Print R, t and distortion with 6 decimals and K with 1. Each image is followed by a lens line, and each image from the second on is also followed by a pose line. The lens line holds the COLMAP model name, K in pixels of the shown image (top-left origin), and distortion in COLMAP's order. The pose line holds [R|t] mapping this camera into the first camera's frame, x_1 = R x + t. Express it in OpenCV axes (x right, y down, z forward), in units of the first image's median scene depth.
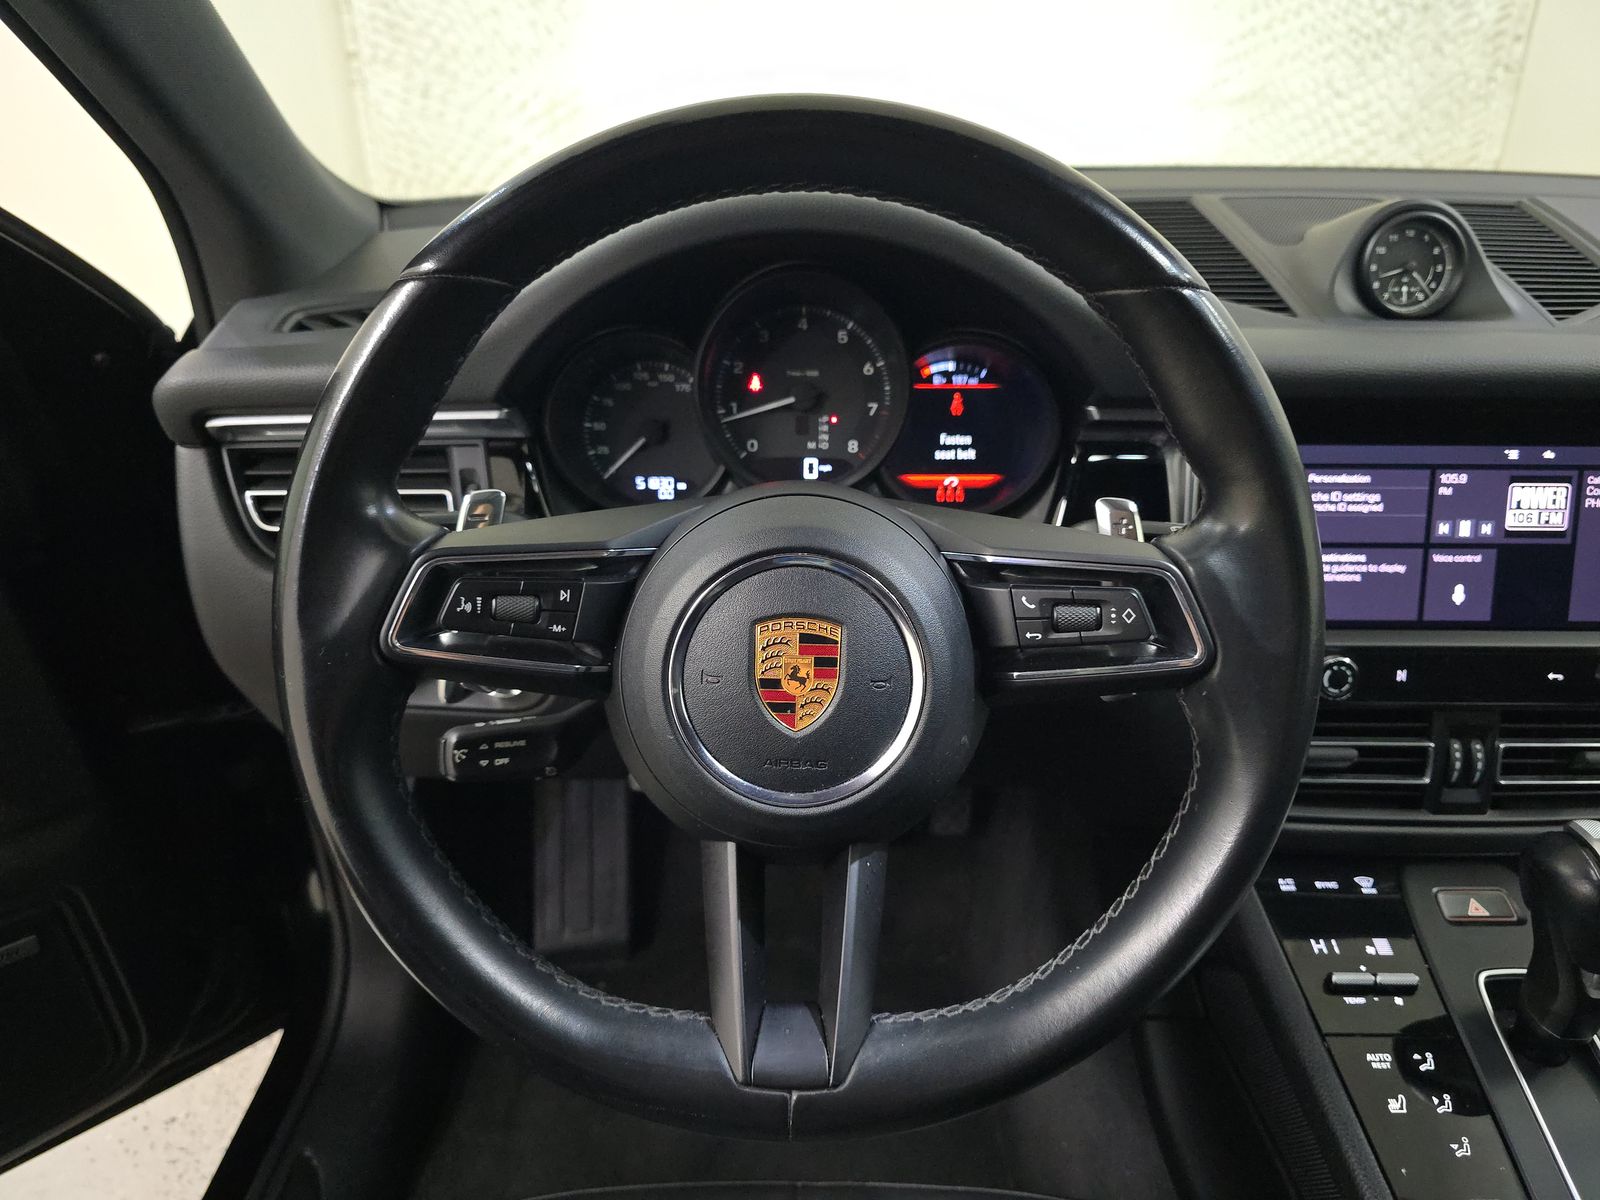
lens RADIAL K [[1075.9, 0, 792.3], [0, 1075.9, 599.6], [0, 0, 1]] dist [0.055255, -0.042844]
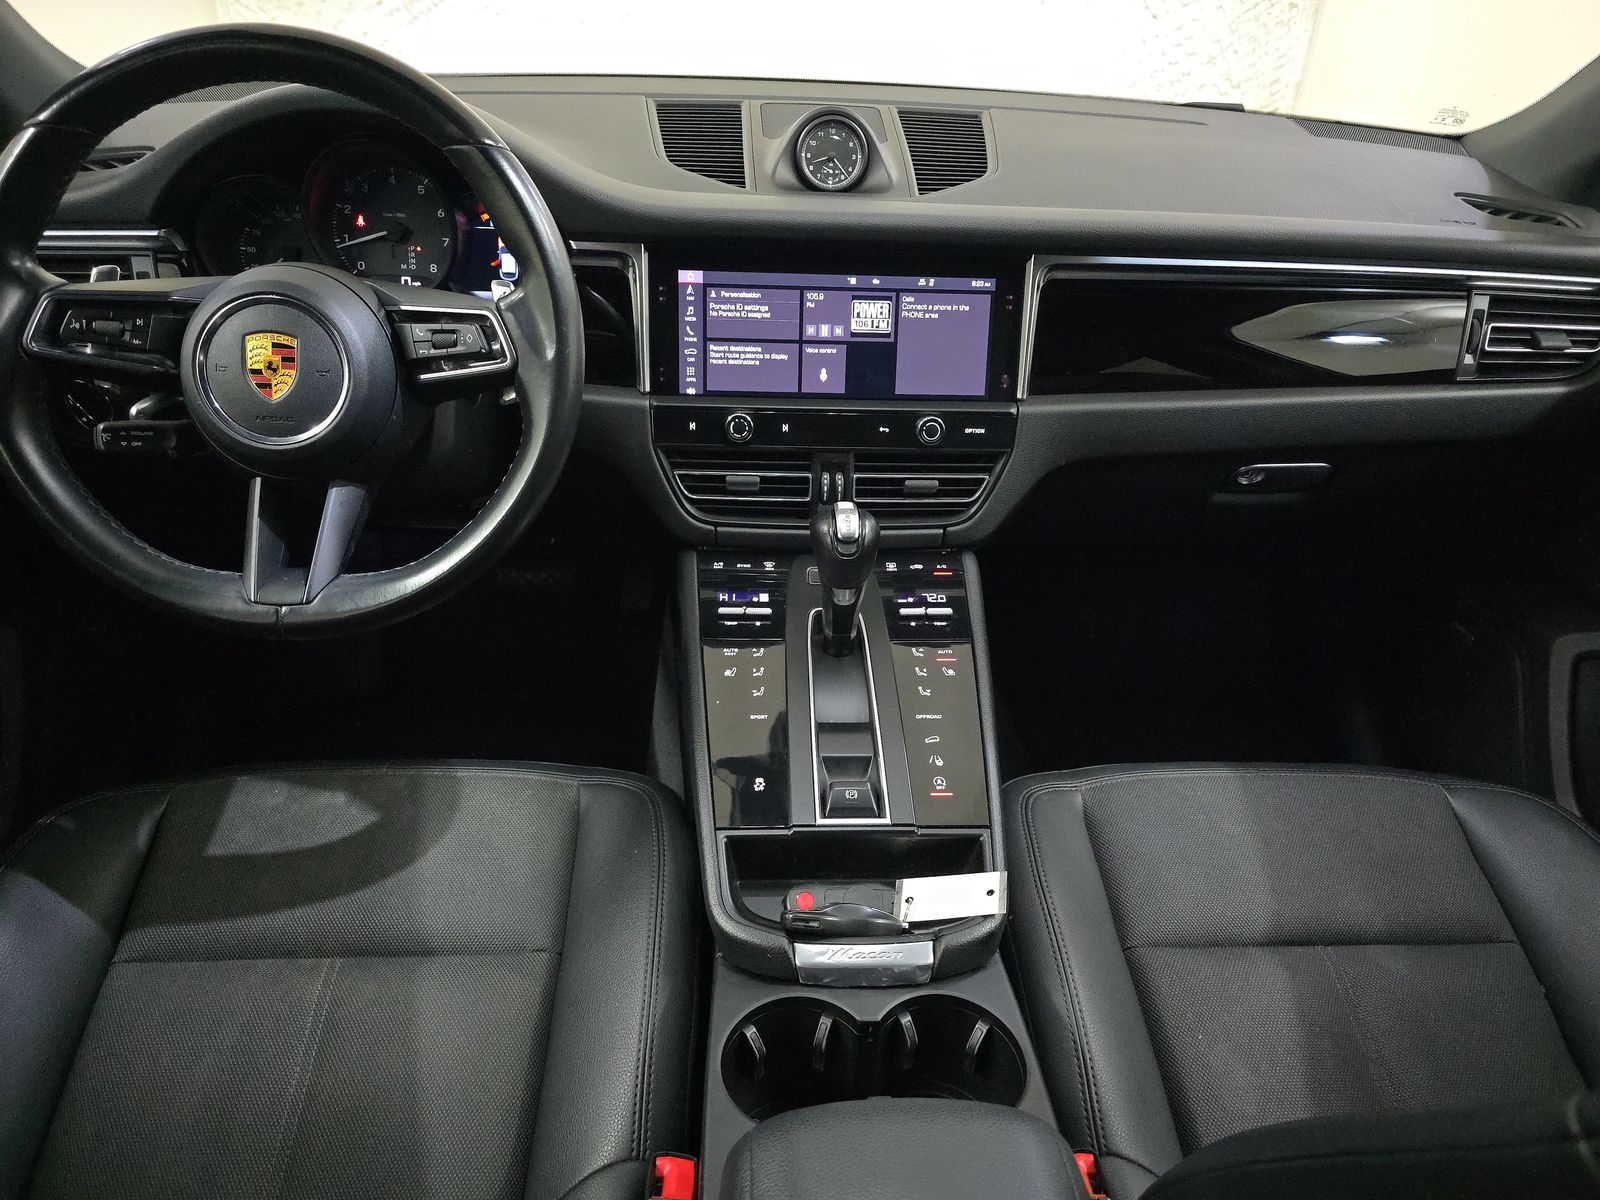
lens RADIAL K [[1075.9, 0, 797.9], [0, 1075.9, 611.2], [0, 0, 1]] dist [0.055255, -0.042844]
pose [[0.998646, 0.003500, 0.051906, 0.499026], [-0.007679, 0.996722, 0.080536, 0.206199], [-0.051454, -0.080825, 0.995399, -0.541978]]
